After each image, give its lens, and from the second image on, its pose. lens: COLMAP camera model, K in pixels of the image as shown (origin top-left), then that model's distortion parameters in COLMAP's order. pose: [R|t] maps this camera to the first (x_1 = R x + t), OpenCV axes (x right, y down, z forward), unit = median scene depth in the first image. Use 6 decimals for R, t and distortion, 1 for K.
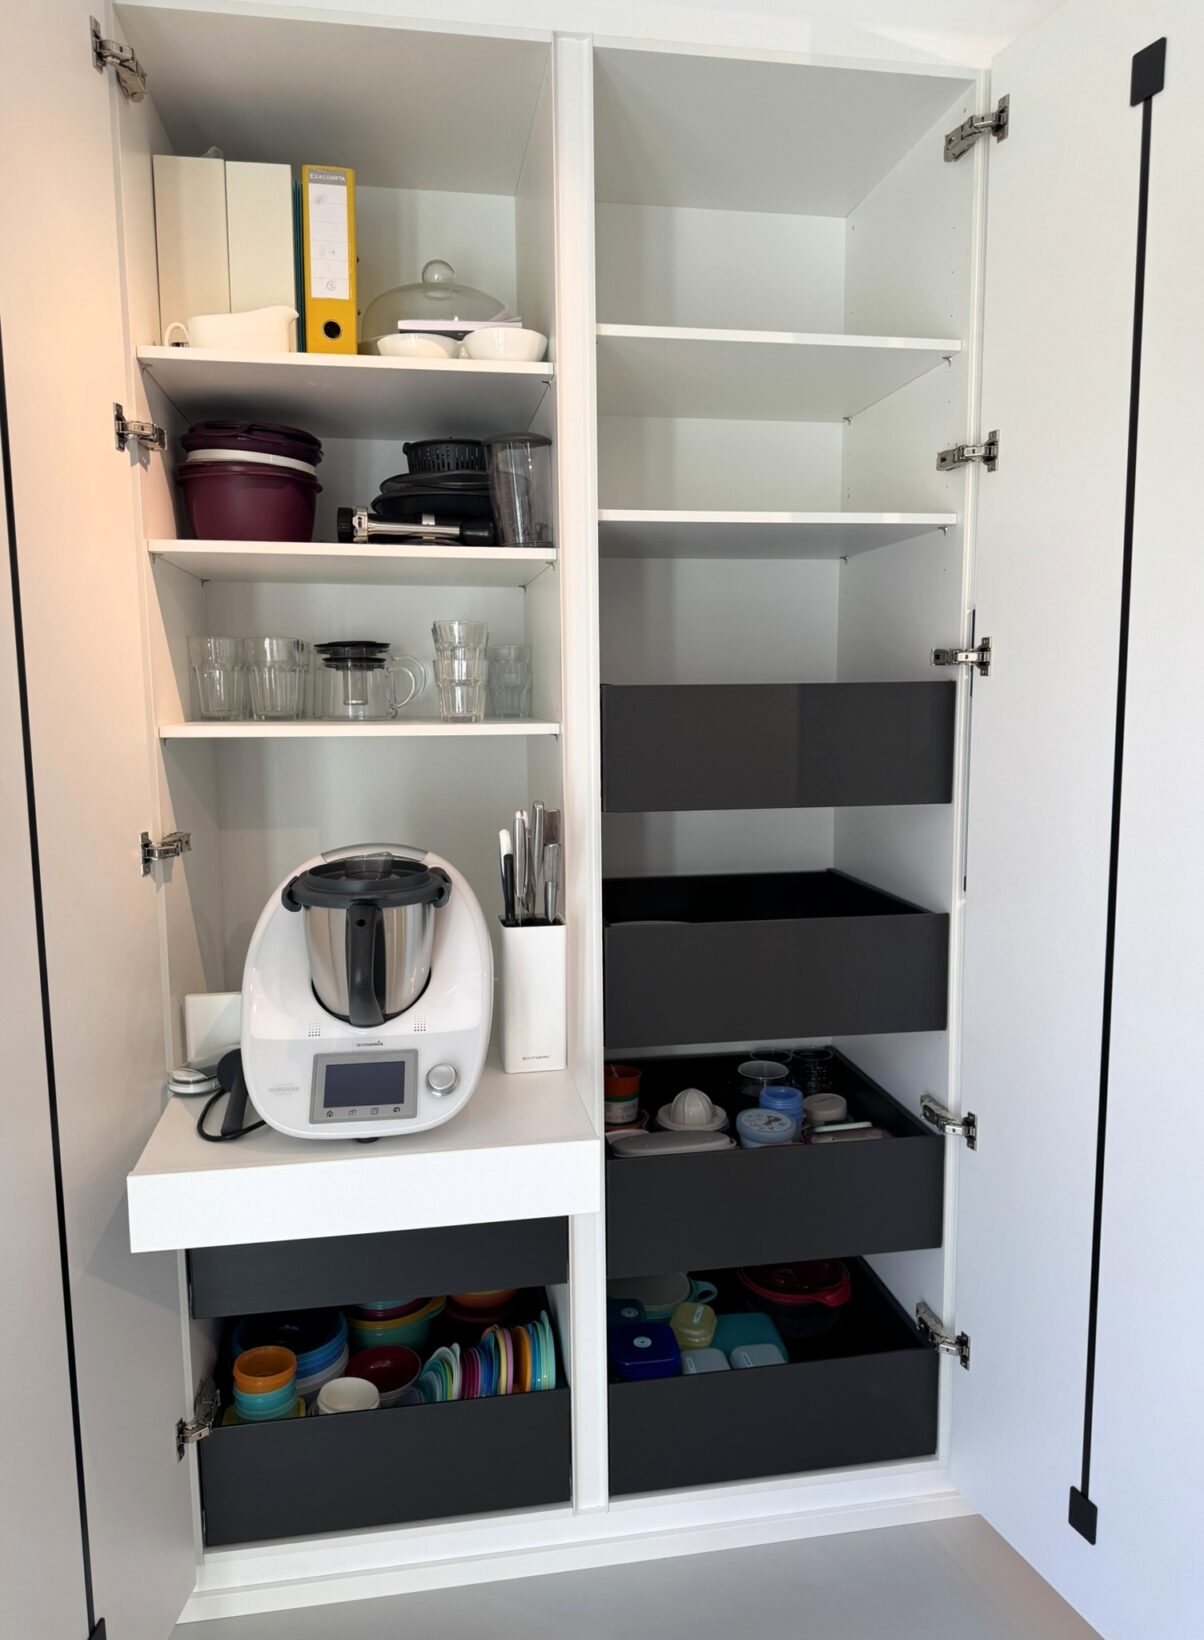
lens RADIAL K [[1150.3, 0, 602.5], [0, 1150.3, 816.9], [0, 0, 1]] dist [0.002372, 0.001125]
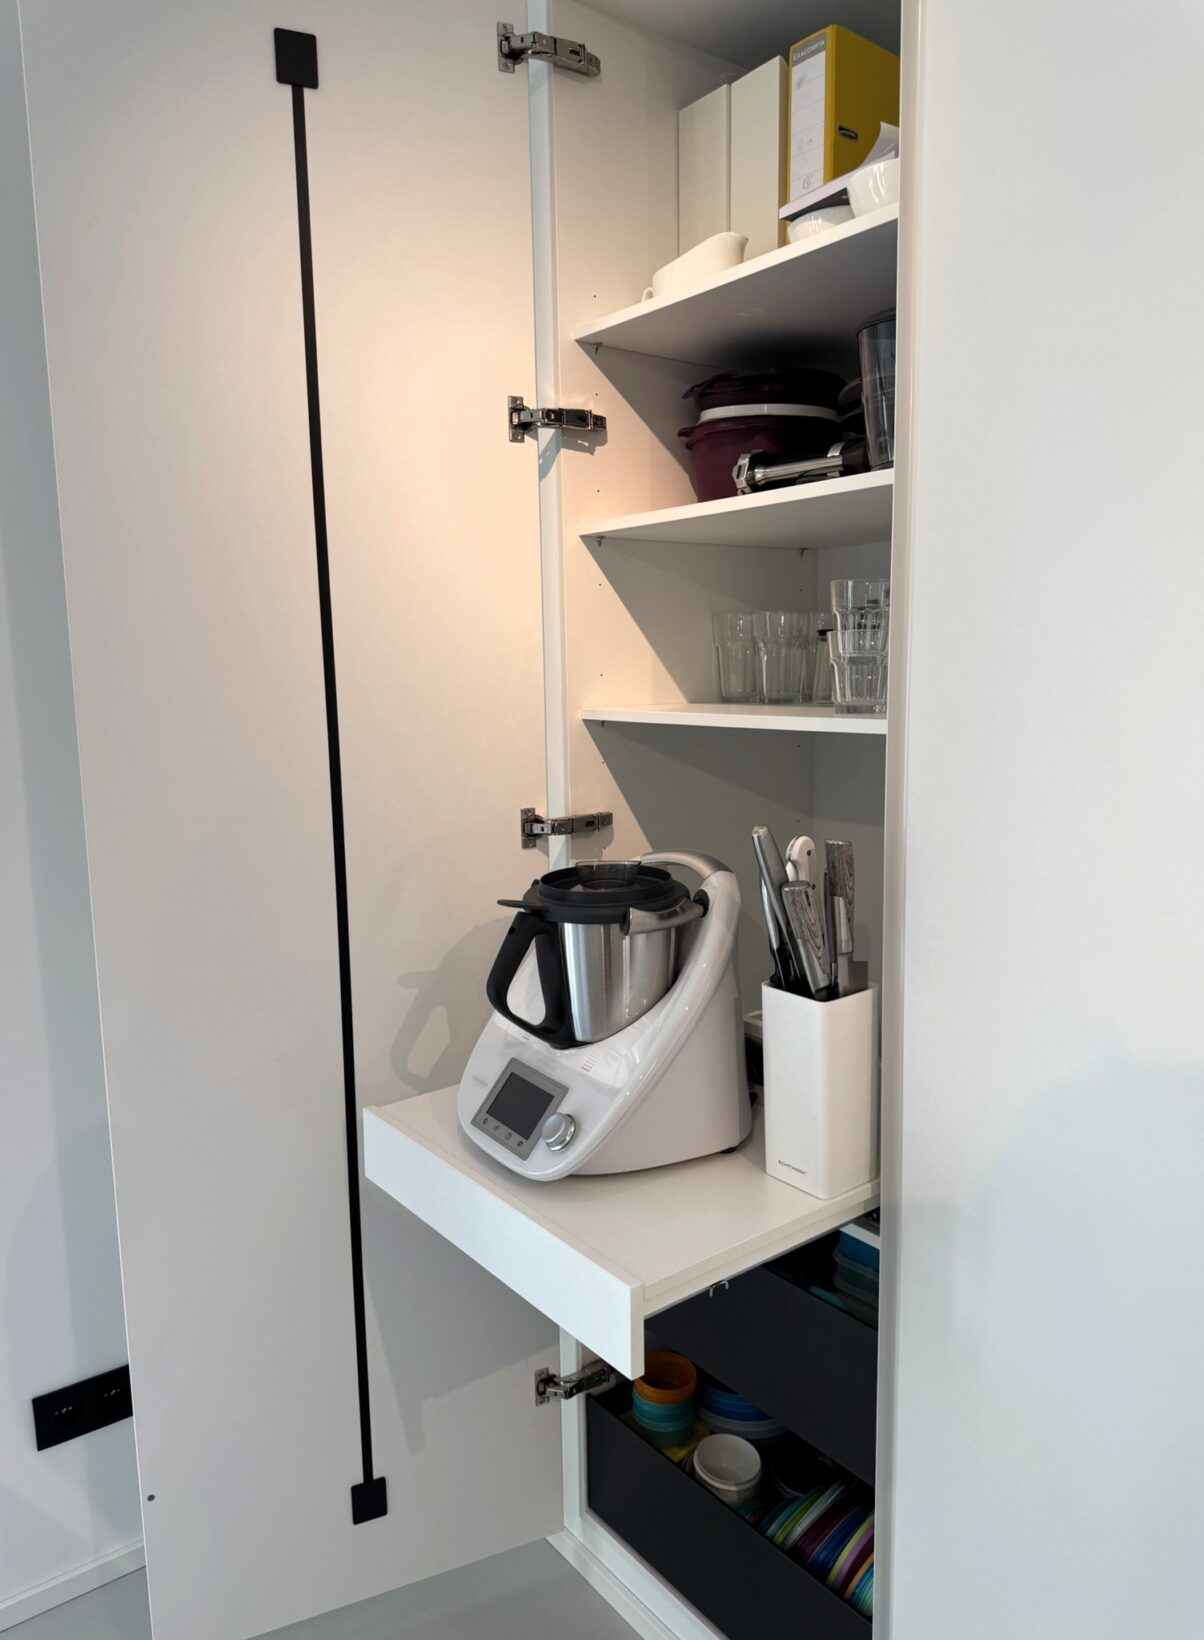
lens RADIAL K [[1150.3, 0, 600.6], [0, 1150.3, 823.6], [0, 0, 1]] dist [0.002372, 0.001125]
pose [[0.461920, 0.129219, -0.877458, 0.513617], [-0.099094, 0.990655, 0.093723, -0.070814], [0.881368, 0.043658, 0.470408, 0.527662]]
